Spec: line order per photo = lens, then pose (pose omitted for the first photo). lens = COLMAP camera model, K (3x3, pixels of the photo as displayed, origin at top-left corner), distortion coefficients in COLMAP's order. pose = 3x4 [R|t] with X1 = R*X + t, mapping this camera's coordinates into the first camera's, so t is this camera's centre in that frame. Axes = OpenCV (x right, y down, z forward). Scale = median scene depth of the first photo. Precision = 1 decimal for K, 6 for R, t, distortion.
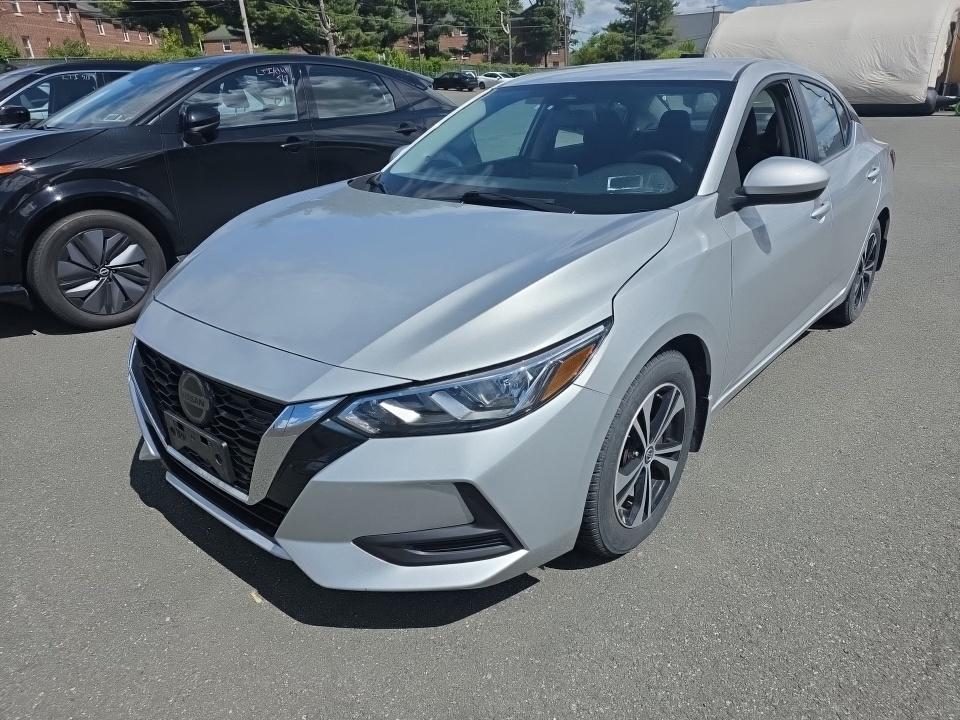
lens RADIAL K [[638.9, 0, 477.7], [0, 638.9, 359.5], [0, 0, 1]] dist [0.004481, -0.002196]
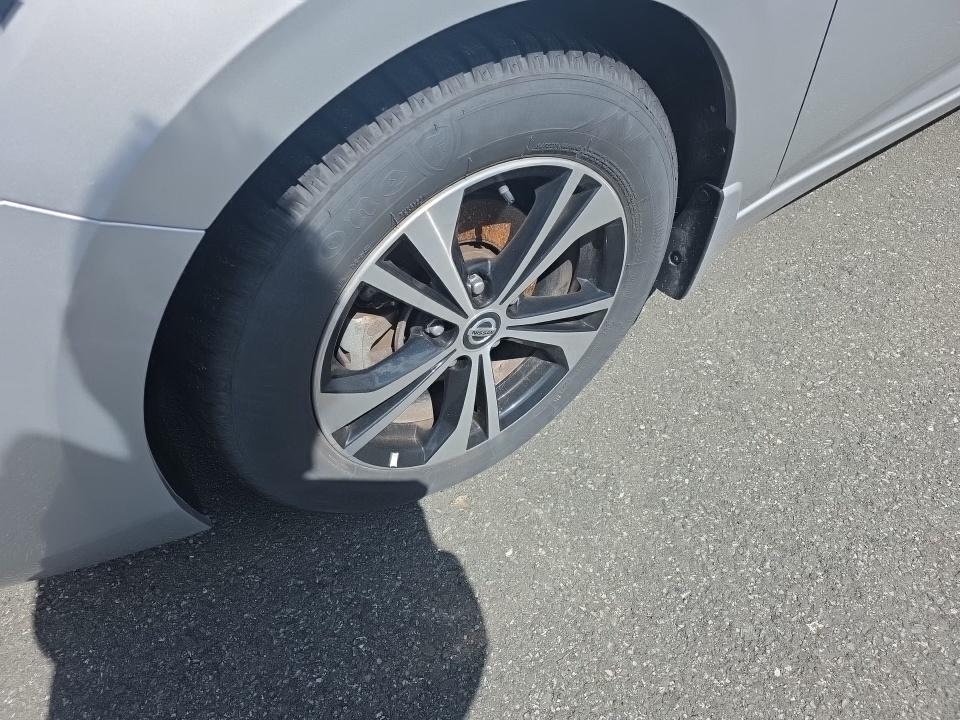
lens RADIAL K [[638.9, 0, 482.2], [0, 638.9, 360.4], [0, 0, 1]] dist [0.004481, -0.002196]
pose [[0.966467, 0.203127, -0.157101, 0.319740], [-0.100416, 0.862023, 0.496823, -0.028996], [0.236343, -0.464387, 0.853514, 0.628177]]
